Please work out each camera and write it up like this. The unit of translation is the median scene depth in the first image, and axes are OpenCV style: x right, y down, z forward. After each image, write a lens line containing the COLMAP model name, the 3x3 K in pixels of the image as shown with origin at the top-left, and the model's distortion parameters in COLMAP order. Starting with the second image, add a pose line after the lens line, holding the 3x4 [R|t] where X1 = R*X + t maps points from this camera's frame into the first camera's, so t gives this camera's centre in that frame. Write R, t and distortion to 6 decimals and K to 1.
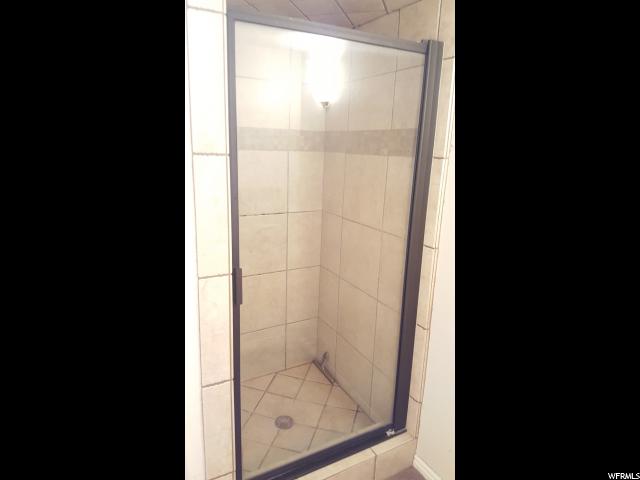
lens RADIAL K [[384.7, 0, 318.1], [0, 384.7, 240.5], [0, 0, 1]] dist [0.077274, -0.002738]
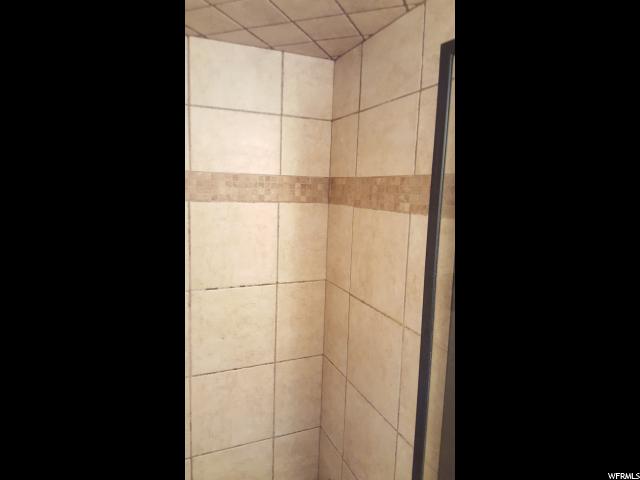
lens RADIAL K [[384.7, 0, 320.3], [0, 384.7, 237.3], [0, 0, 1]] dist [0.077274, -0.002738]
pose [[0.996202, 0.015135, -0.085751, 0.067772], [-0.025386, 0.992480, -0.119745, -0.076634], [0.083294, 0.121467, 0.989094, 0.271851]]
